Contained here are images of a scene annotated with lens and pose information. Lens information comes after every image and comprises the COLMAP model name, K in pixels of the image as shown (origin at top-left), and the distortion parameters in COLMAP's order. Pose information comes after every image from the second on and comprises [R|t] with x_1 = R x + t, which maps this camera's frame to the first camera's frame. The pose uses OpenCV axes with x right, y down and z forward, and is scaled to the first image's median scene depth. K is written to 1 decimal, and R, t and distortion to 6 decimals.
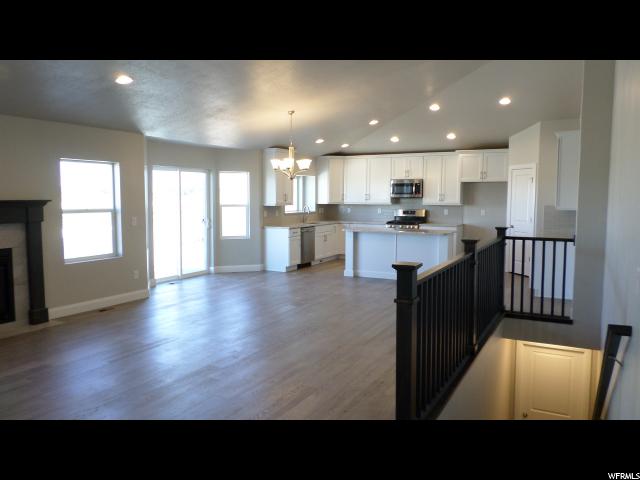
lens RADIAL K [[492.0, 0, 319.6], [0, 492.0, 239.2], [0, 0, 1]] dist [0.000056, -0.016326]
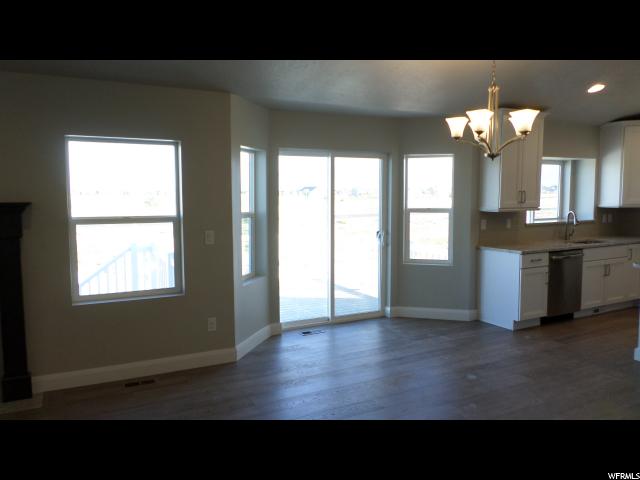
lens RADIAL K [[492.0, 0, 311.0], [0, 492.0, 235.6], [0, 0, 1]] dist [0.000056, -0.016326]
pose [[0.827430, 0.038652, -0.560237, 0.055476], [-0.042683, 0.999071, 0.005888, -0.038383], [0.559944, 0.019040, 0.828312, 0.459689]]
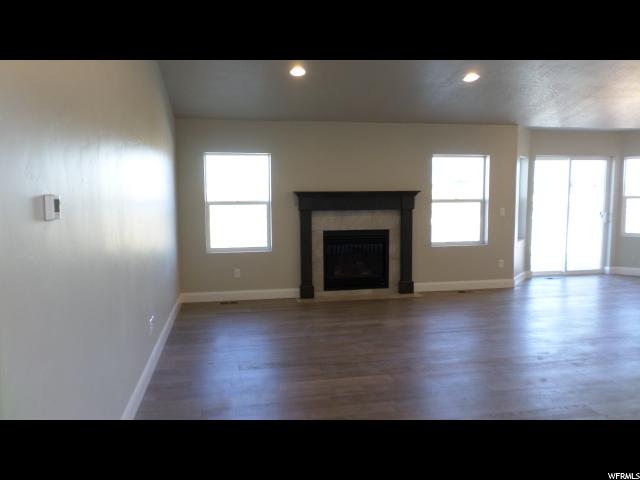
lens RADIAL K [[492.0, 0, 321.0], [0, 492.0, 240.0], [0, 0, 1]] dist [0.000056, -0.016326]
pose [[0.631534, 0.070364, -0.772149, 0.147400], [-0.057643, 0.997379, 0.043743, -0.000233], [0.773203, 0.016884, 0.633934, 0.046695]]
